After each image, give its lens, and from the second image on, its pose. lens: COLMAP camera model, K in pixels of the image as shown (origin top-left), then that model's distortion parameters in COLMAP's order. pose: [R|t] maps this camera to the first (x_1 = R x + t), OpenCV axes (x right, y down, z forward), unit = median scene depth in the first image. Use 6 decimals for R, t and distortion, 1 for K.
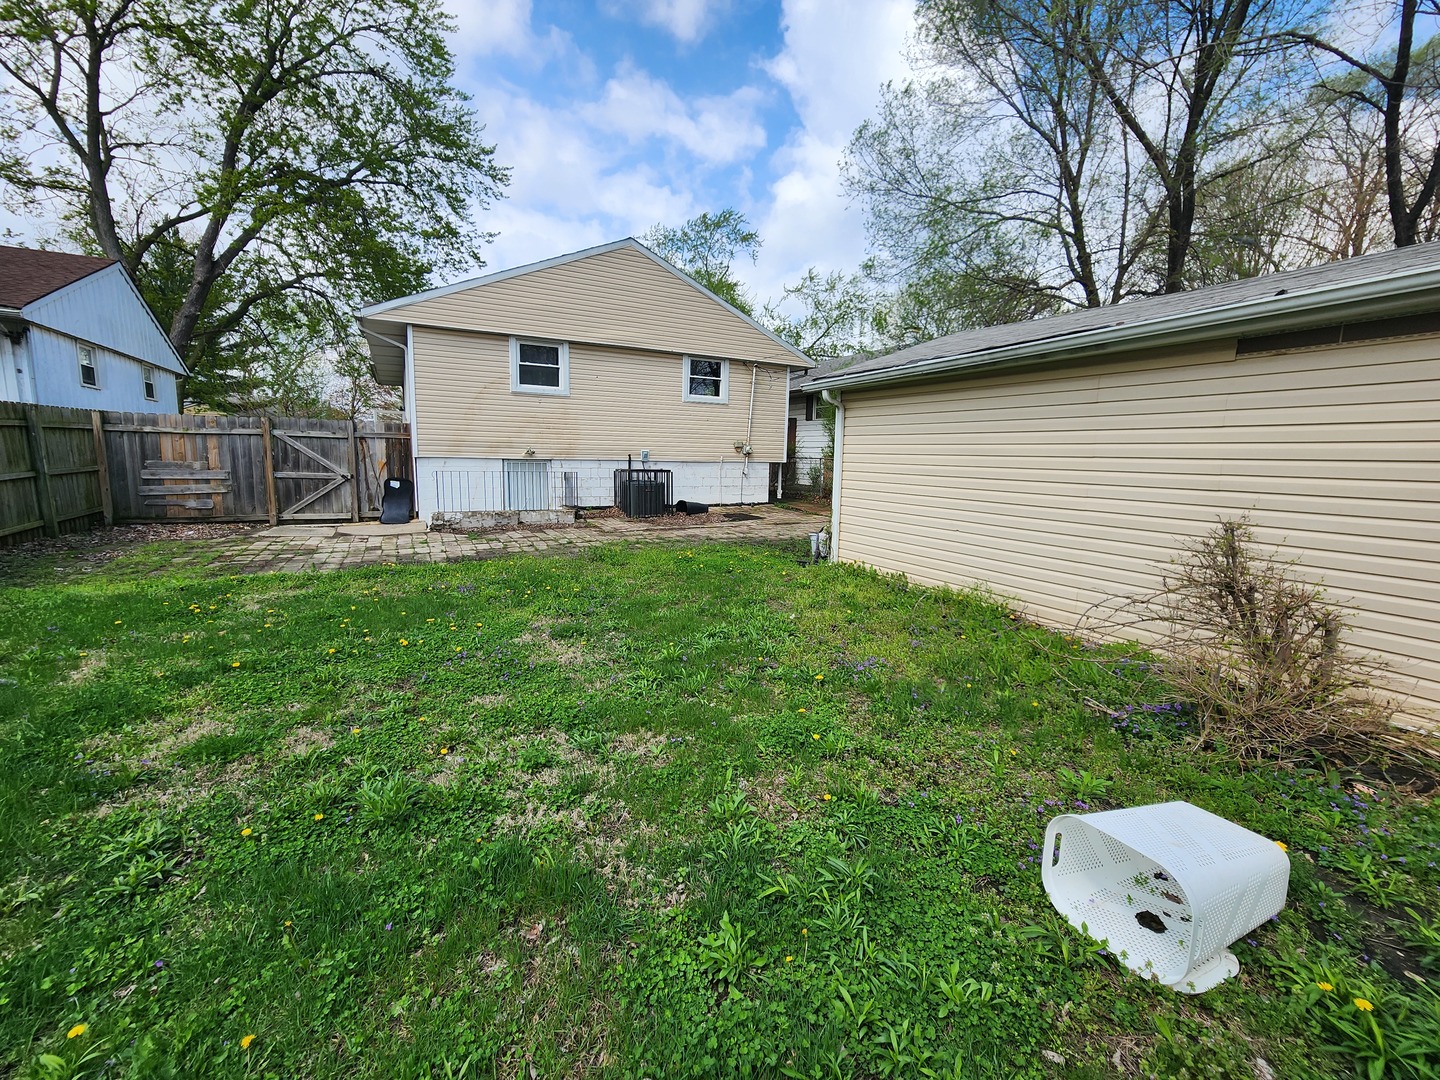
lens RADIAL K [[592.5, 0, 716.3], [0, 592.5, 539.5], [0, 0, 1]] dist [-0.000974, 0.001066]
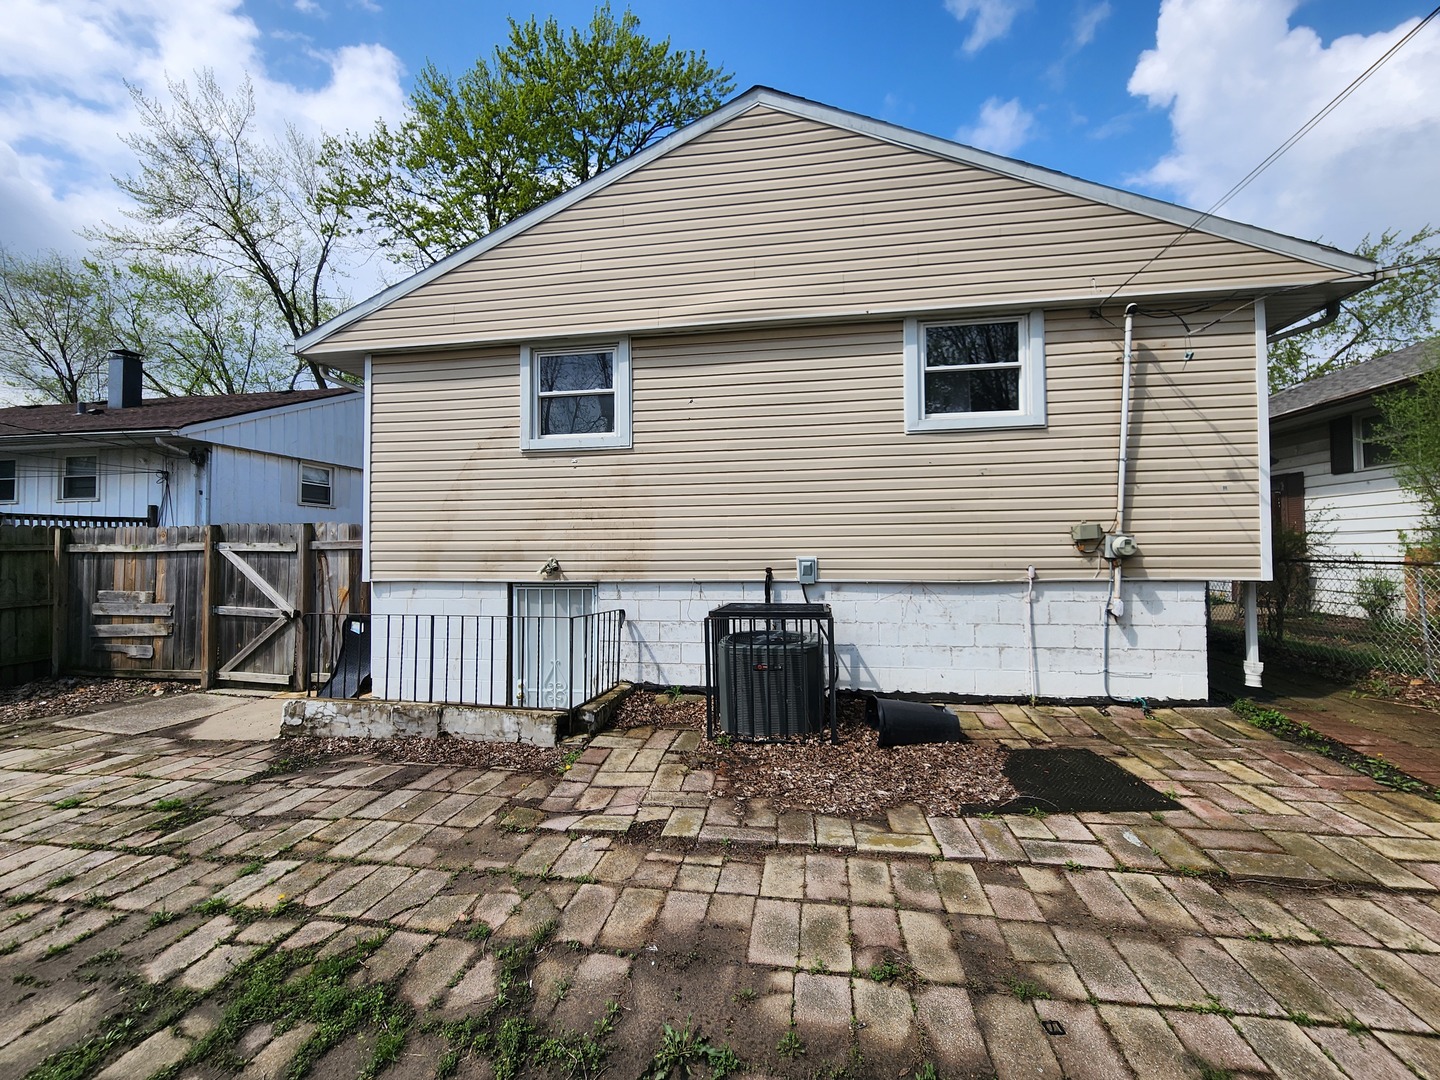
lens RADIAL K [[592.5, 0, 724.6], [0, 592.5, 533.5], [0, 0, 1]] dist [-0.000974, 0.001066]
pose [[0.799609, -0.044612, -0.598861, 0.099159], [-0.060914, 0.986068, -0.154789, -0.117191], [0.597423, 0.160250, 0.785752, 0.749233]]
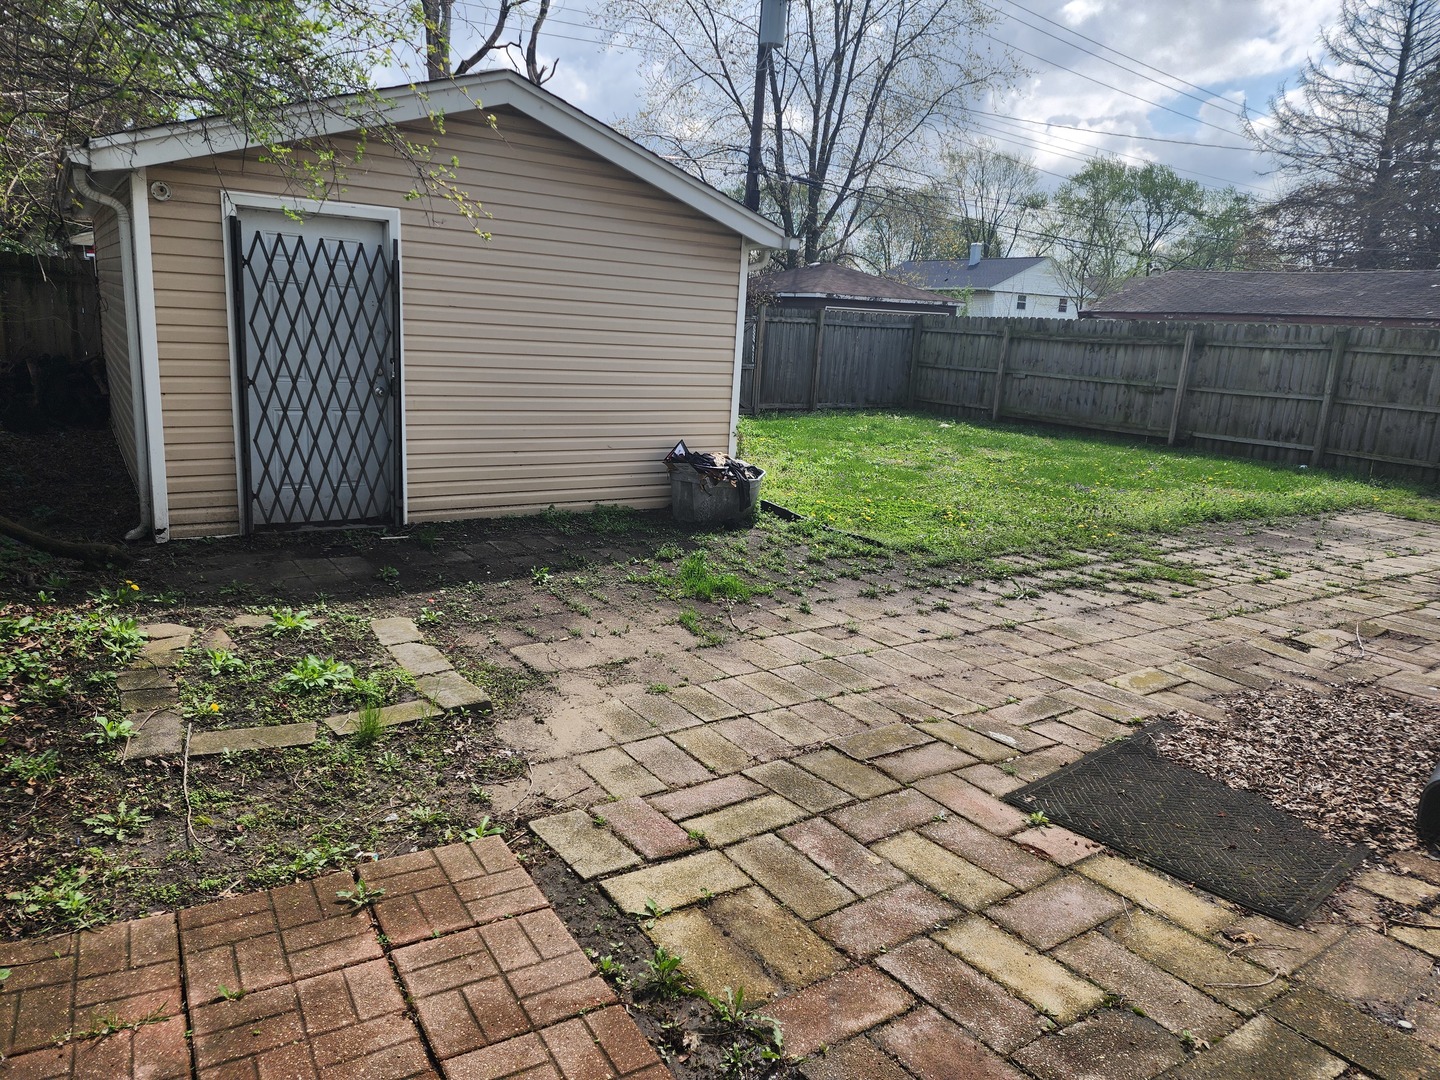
lens RADIAL K [[967.8, 0, 714.1], [0, 967.8, 538.2], [0, 0, 1]] dist [0.000716, -0.001872]
pose [[-0.993482, -0.045082, -0.104695, 0.217851], [-0.079982, 0.930111, 0.358464, -0.211293], [0.081218, 0.364501, -0.927654, 1.364746]]
